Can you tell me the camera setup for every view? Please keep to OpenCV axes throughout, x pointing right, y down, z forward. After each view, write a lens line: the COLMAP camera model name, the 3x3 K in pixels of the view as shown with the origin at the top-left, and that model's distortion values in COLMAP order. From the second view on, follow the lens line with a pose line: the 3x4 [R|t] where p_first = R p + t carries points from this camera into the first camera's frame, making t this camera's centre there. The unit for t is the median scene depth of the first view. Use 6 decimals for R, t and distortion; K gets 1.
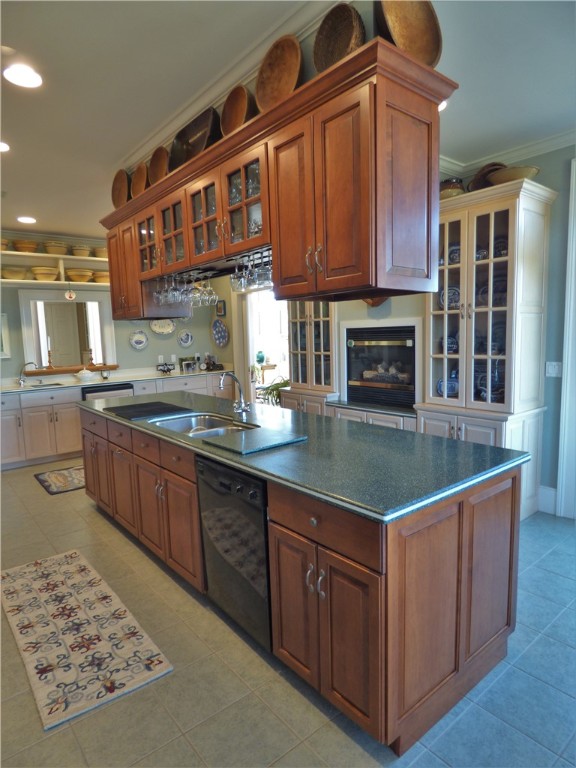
lens RADIAL K [[457.4, 0, 287.9], [0, 457.4, 384.8], [0, 0, 1]] dist [0.001885, -0.000105]
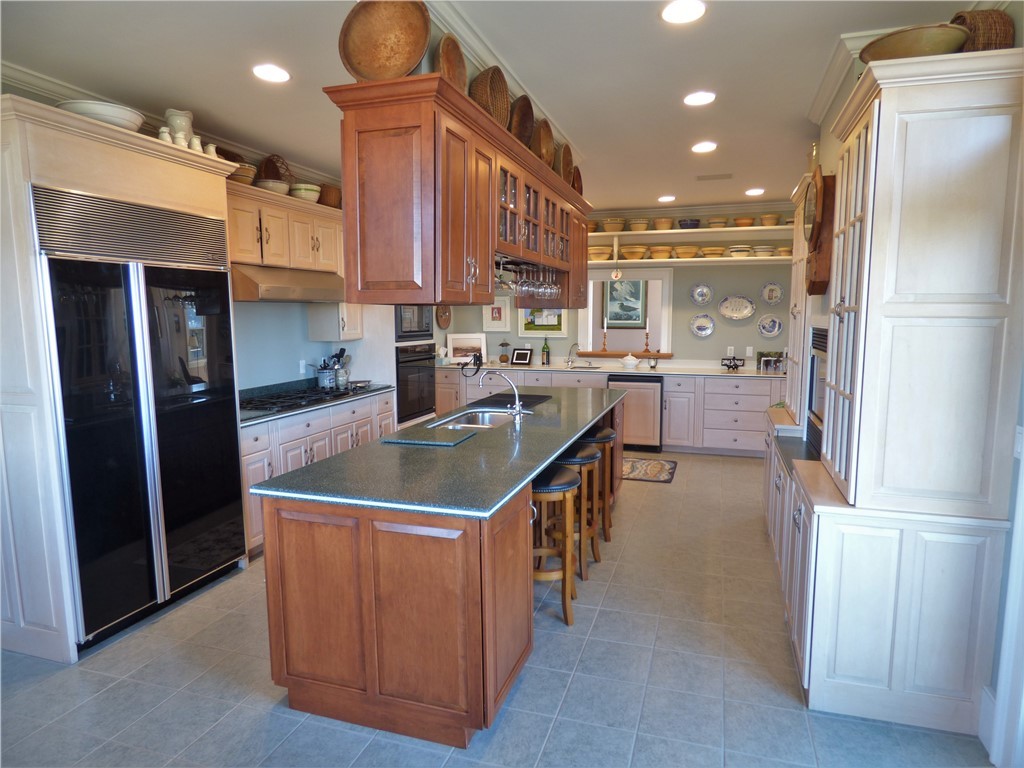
lens RADIAL K [[609.8, 0, 515.1], [0, 609.8, 385.2], [0, 0, 1]] dist [0.001885, -0.000105]
pose [[0.538350, 0.133851, -0.832023, 0.450575], [-0.112762, 0.989869, 0.086284, -0.053298], [0.835143, 0.047369, 0.547989, 0.145092]]
